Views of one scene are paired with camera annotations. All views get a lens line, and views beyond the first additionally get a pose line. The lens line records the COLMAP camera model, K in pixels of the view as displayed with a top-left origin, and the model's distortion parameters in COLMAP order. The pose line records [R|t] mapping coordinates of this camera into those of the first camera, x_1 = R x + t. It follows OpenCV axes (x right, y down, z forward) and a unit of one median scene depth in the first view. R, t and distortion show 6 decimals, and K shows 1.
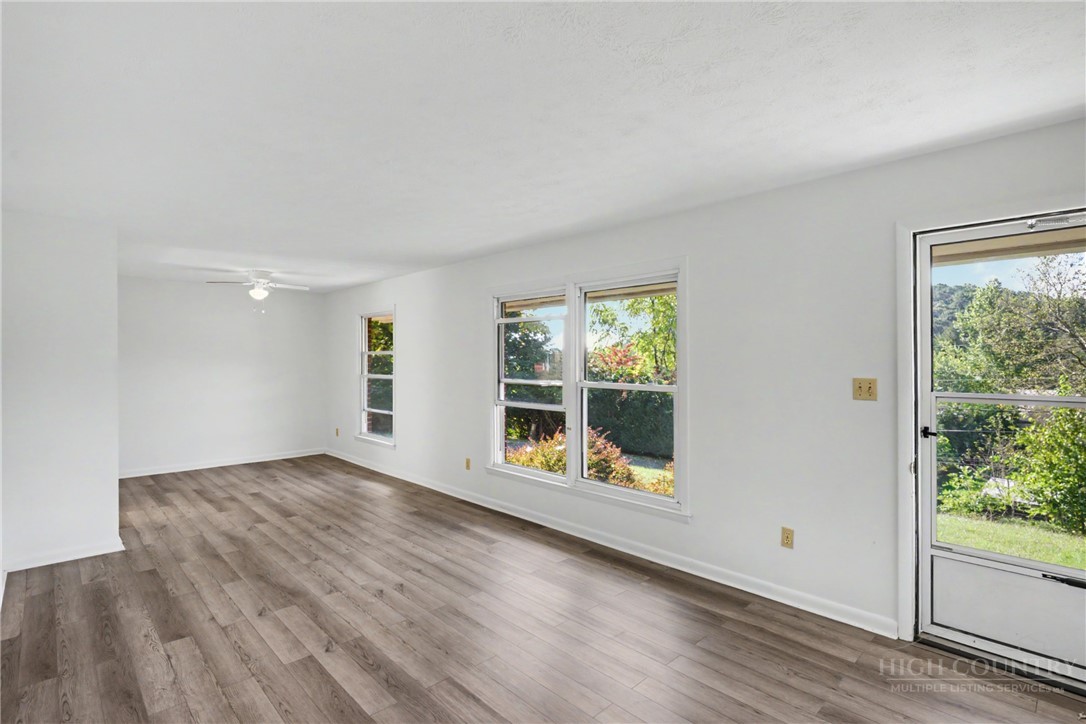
lens RADIAL K [[525.3, 0, 543.5], [0, 525.3, 356.6], [0, 0, 1]] dist [-0.007325, 0.000712]
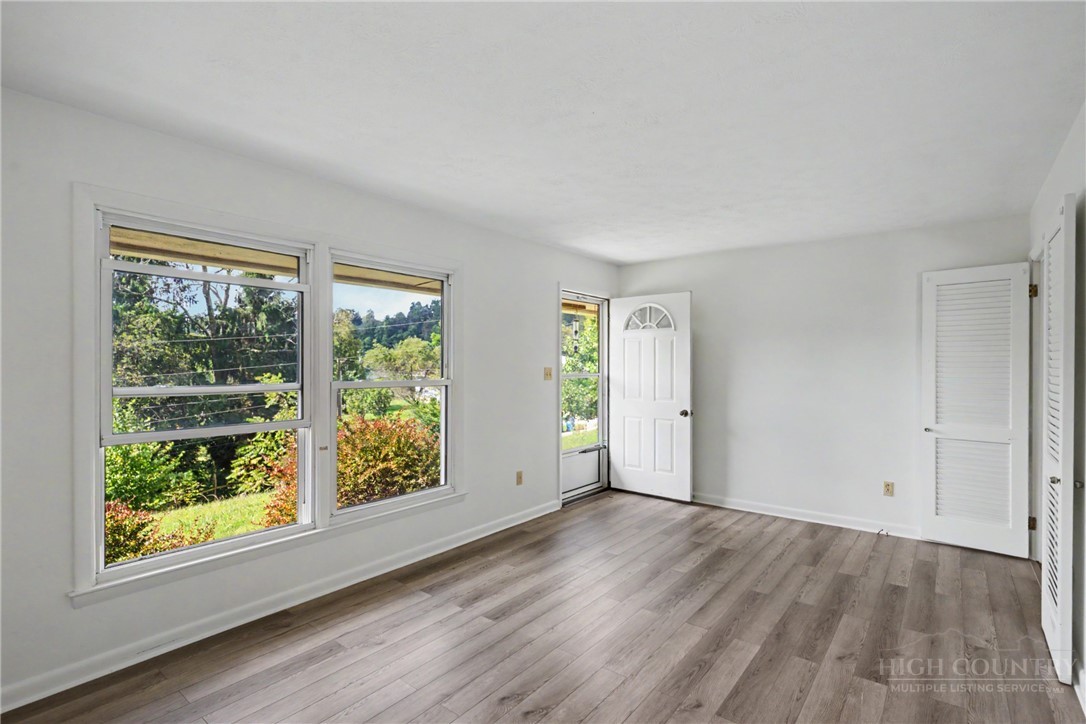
lens RADIAL K [[525.3, 0, 547.5], [0, 525.3, 358.6], [0, 0, 1]] dist [-0.007325, 0.000712]
pose [[-0.142849, 0.013124, 0.989658, -0.805752], [-0.004417, 0.999894, -0.013897, 0.028378], [-0.989735, -0.006357, -0.142775, 0.919400]]
